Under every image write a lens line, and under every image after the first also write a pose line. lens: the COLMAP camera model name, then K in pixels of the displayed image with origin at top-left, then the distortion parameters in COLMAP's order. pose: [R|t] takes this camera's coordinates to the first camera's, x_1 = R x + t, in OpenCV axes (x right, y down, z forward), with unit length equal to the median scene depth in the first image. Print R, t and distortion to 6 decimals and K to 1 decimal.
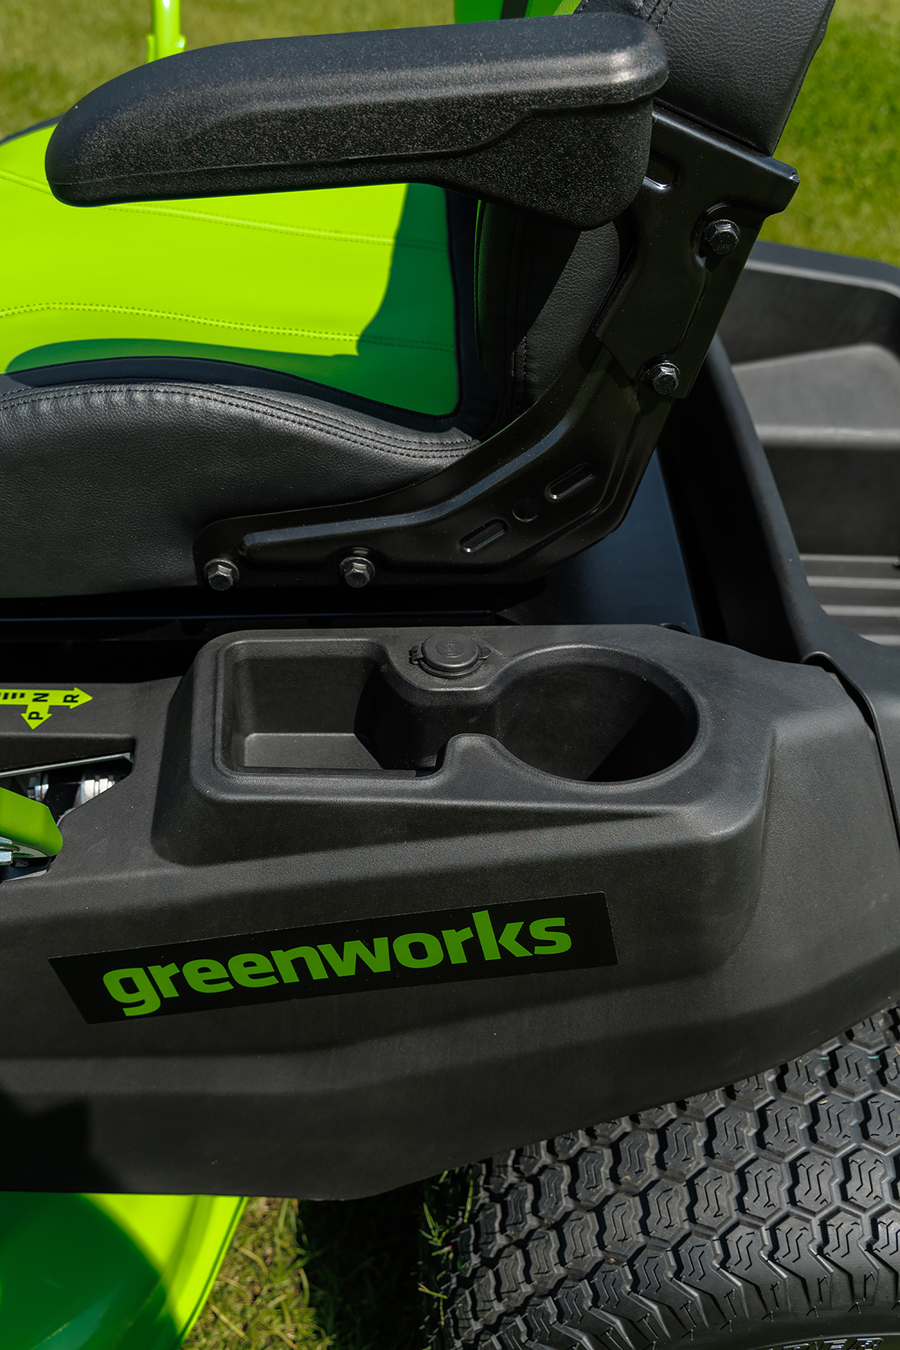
lens RADIAL K [[1343.4, 0, 425.7], [0, 1343.4, 669.7], [0, 0, 1]] dist [0.050638, -0.000457]
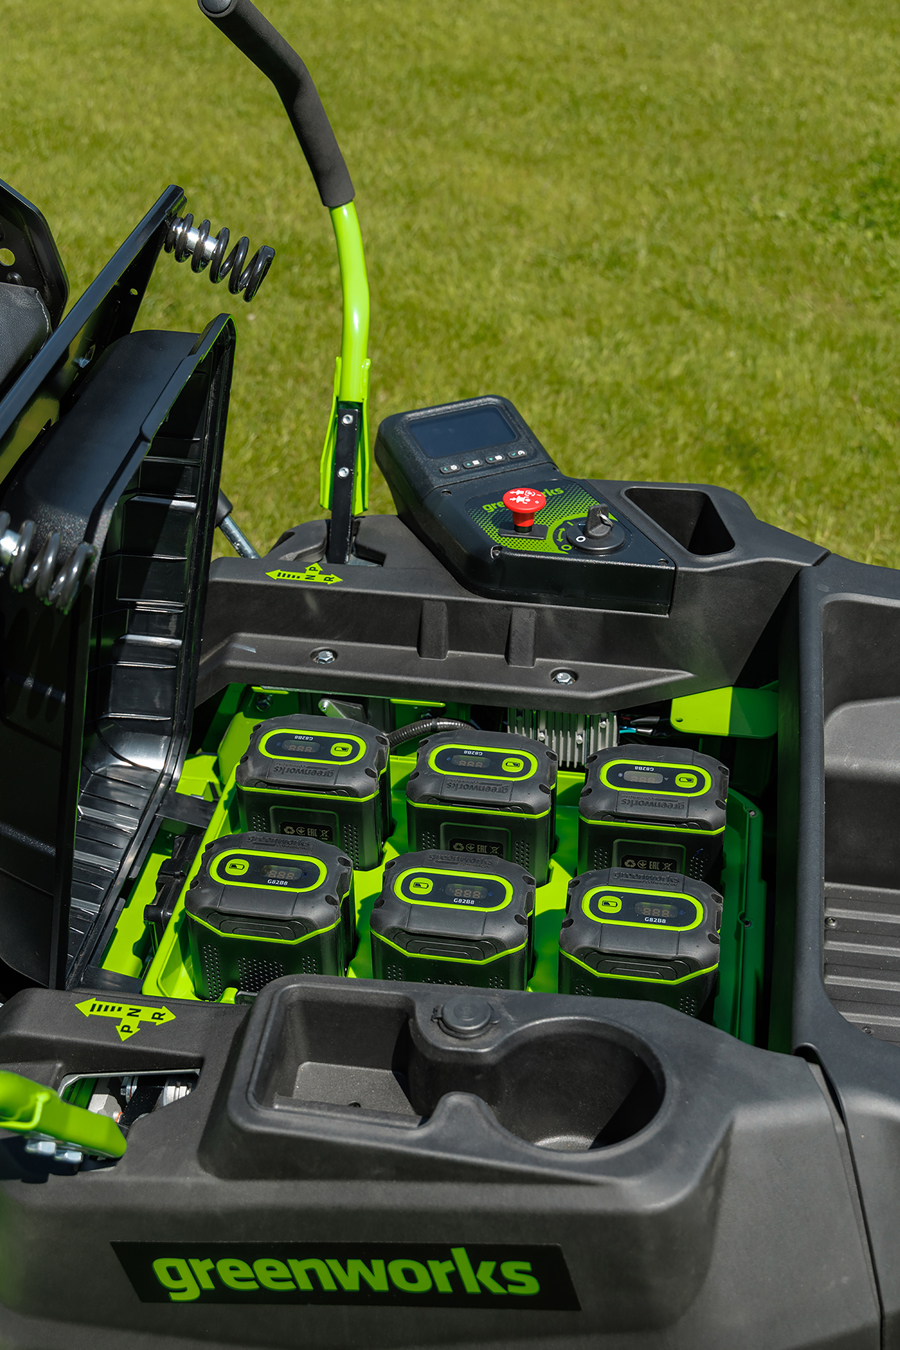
lens RADIAL K [[1800.3, 0, 450.0], [0, 1800.3, 675.0], [0, 0, 1]] dist [0.018863, -0.067941]
pose [[0.978667, 0.064801, -0.194964, 0.291675], [-0.084983, 0.991650, -0.096998, -0.153125], [0.187050, 0.111498, 0.976002, -0.552261]]
